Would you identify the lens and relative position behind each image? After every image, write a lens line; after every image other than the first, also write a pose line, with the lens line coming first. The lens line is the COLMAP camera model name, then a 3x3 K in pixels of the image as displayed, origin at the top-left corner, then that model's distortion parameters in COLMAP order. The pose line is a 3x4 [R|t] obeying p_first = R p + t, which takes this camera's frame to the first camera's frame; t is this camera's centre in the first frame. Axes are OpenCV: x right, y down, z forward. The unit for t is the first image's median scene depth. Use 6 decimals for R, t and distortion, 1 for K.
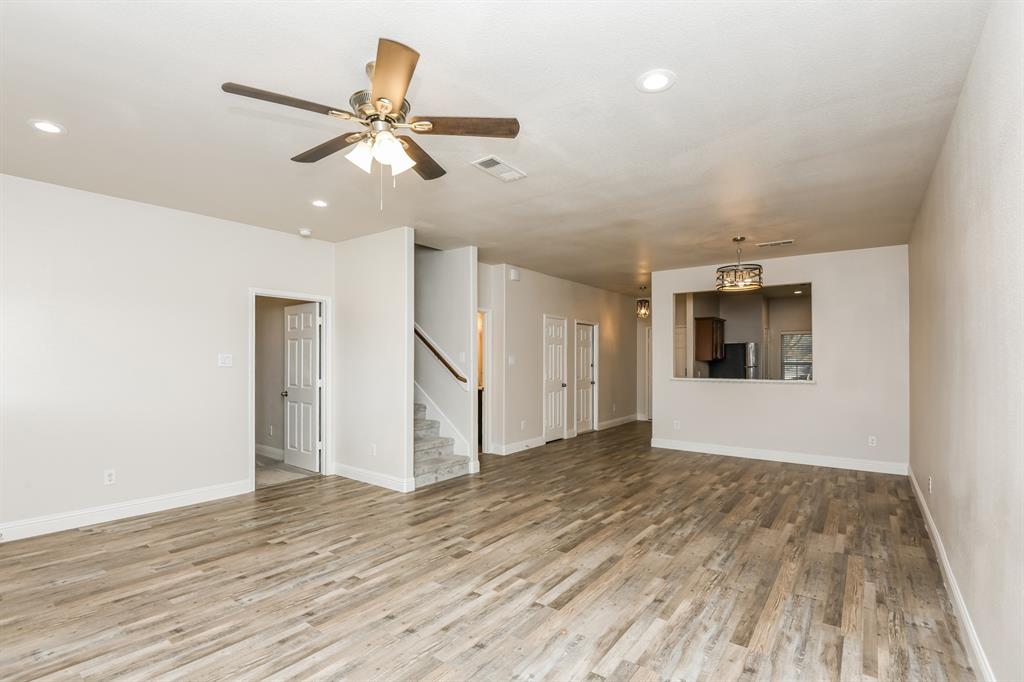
lens RADIAL K [[470.6, 0, 514.2], [0, 470.6, 349.2], [0, 0, 1]] dist [0.001837, -0.000889]
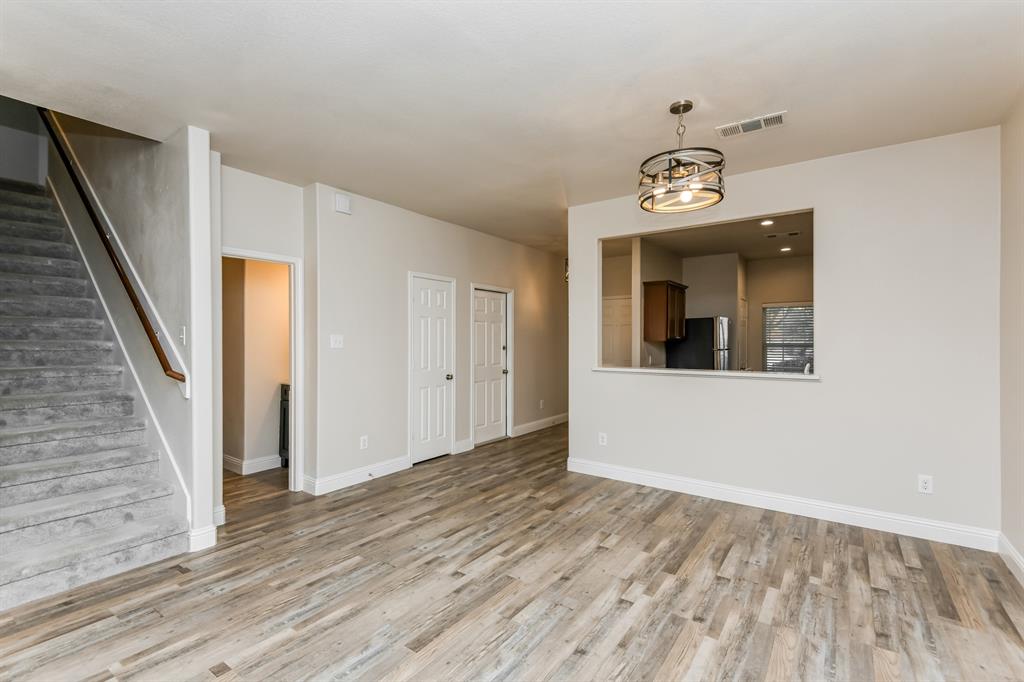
lens RADIAL K [[464.0, 0, 510.8], [0, 464.0, 335.8], [0, 0, 1]] dist [0.022074, -0.000402]
pose [[0.999802, -0.001601, 0.019843, 0.261177], [0.001386, 0.999940, 0.010875, 0.011926], [-0.019860, -0.010845, 0.999744, 0.455178]]
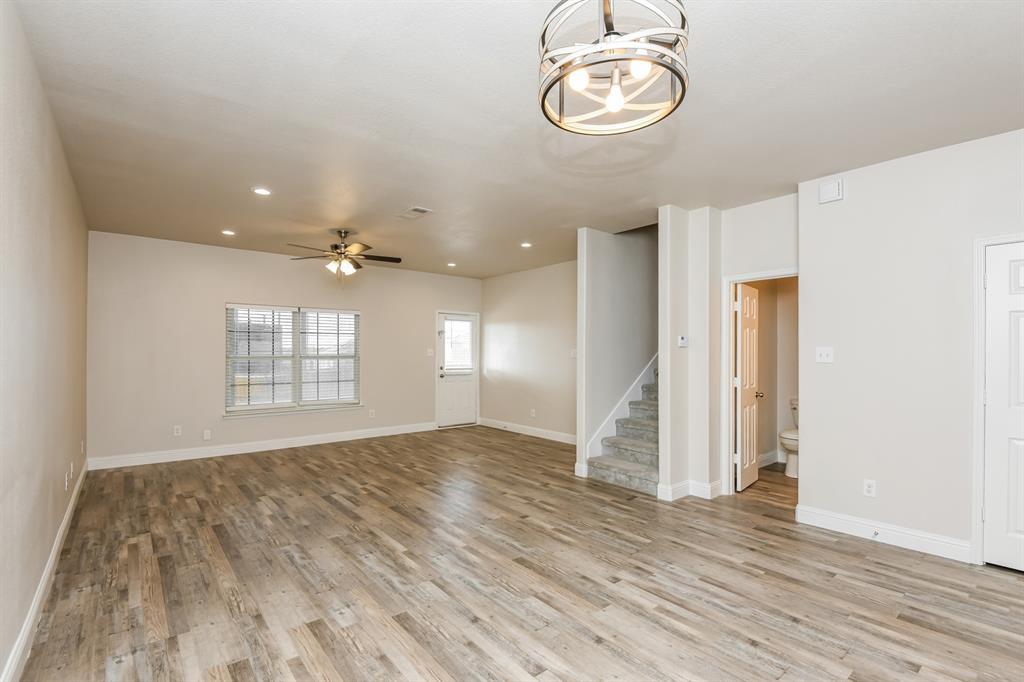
lens RADIAL K [[470.6, 0, 514.2], [0, 470.6, 349.2], [0, 0, 1]] dist [0.001837, -0.000889]
pose [[-0.234059, -0.011082, -0.972159, 0.723850], [0.013733, 0.999798, -0.014704, 0.025662], [0.972125, -0.016793, -0.233860, 0.949517]]
